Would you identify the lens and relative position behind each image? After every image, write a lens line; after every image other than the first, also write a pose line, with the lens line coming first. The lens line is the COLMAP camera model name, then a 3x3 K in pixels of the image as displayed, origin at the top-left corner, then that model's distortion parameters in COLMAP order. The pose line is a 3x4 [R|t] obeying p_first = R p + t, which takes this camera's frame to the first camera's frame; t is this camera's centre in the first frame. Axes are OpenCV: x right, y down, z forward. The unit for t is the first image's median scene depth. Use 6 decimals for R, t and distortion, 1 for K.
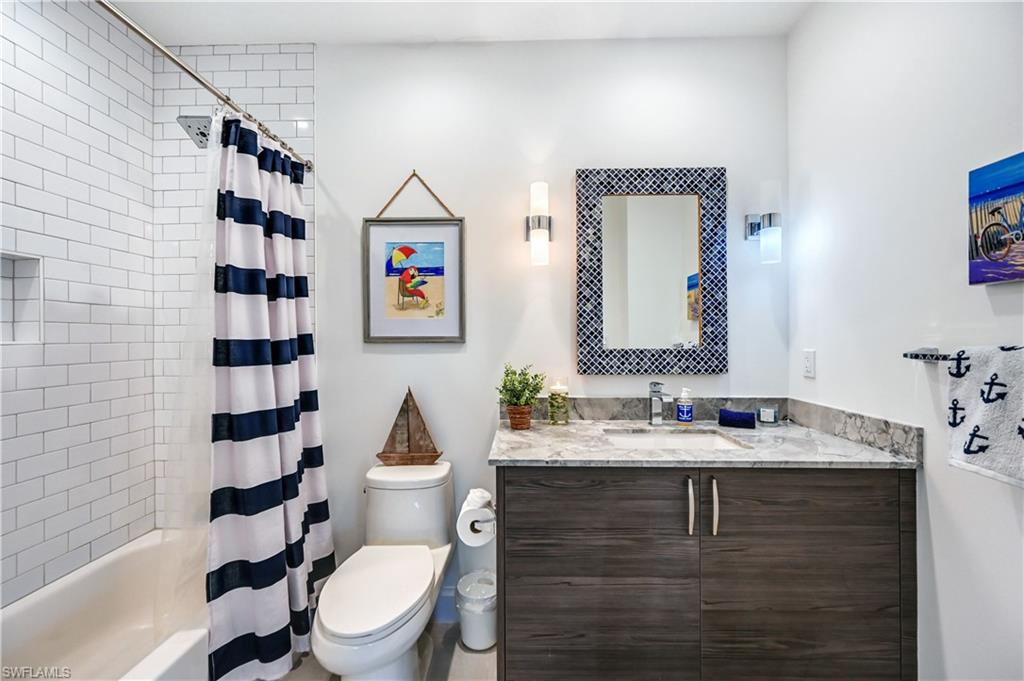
lens RADIAL K [[406.1, 0, 510.0], [0, 406.1, 339.7], [0, 0, 1]] dist [-0.001200, -0.000788]
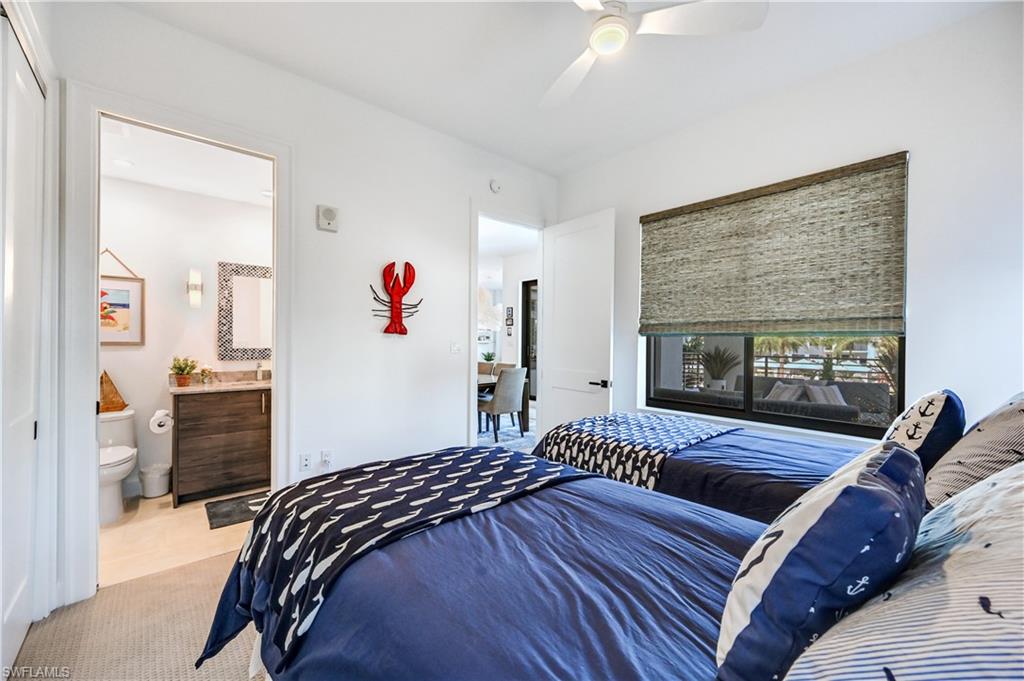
lens RADIAL K [[406.1, 0, 513.0], [0, 406.1, 342.5], [0, 0, 1]] dist [-0.001200, -0.000788]
pose [[0.727461, 0.007498, 0.686108, -0.165755], [-0.004166, 0.999970, -0.006510, -0.000116], [-0.686137, 0.001878, 0.727470, -1.596473]]
